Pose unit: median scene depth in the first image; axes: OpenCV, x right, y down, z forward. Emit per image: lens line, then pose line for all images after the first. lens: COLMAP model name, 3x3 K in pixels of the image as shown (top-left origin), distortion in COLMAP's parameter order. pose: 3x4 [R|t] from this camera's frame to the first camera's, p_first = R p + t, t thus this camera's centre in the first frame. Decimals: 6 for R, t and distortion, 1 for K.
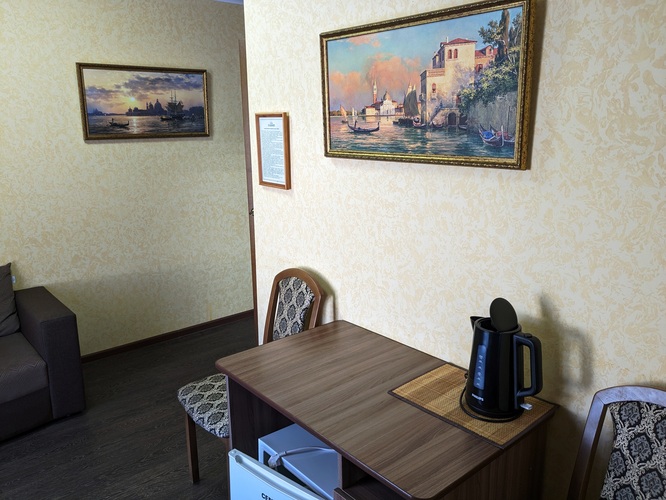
lens RADIAL K [[521.7, 0, 332.8], [0, 521.7, 252.1], [0, 0, 1]] dist [0.024759, -0.073332]
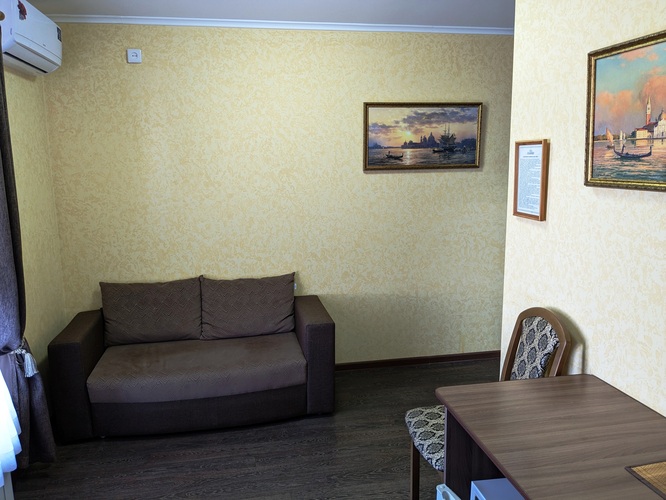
lens RADIAL K [[521.7, 0, 332.4], [0, 521.7, 247.1], [0, 0, 1]] dist [0.024759, -0.073332]
pose [[0.860341, 0.077295, -0.503824, 0.057153], [-0.114597, 0.992462, -0.043427, 0.007111], [0.496670, 0.095098, 0.862714, 0.020923]]
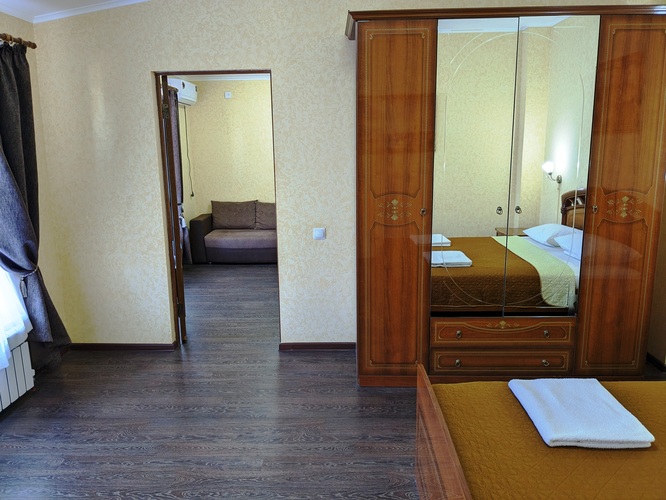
lens RADIAL K [[521.7, 0, 331.0], [0, 521.7, 251.8], [0, 0, 1]] dist [0.024759, -0.073332]
pose [[0.737759, 0.131607, -0.662111, 1.392472], [-0.153754, 0.987792, 0.025021, 0.224148], [0.657321, 0.083343, 0.748988, -0.865340]]
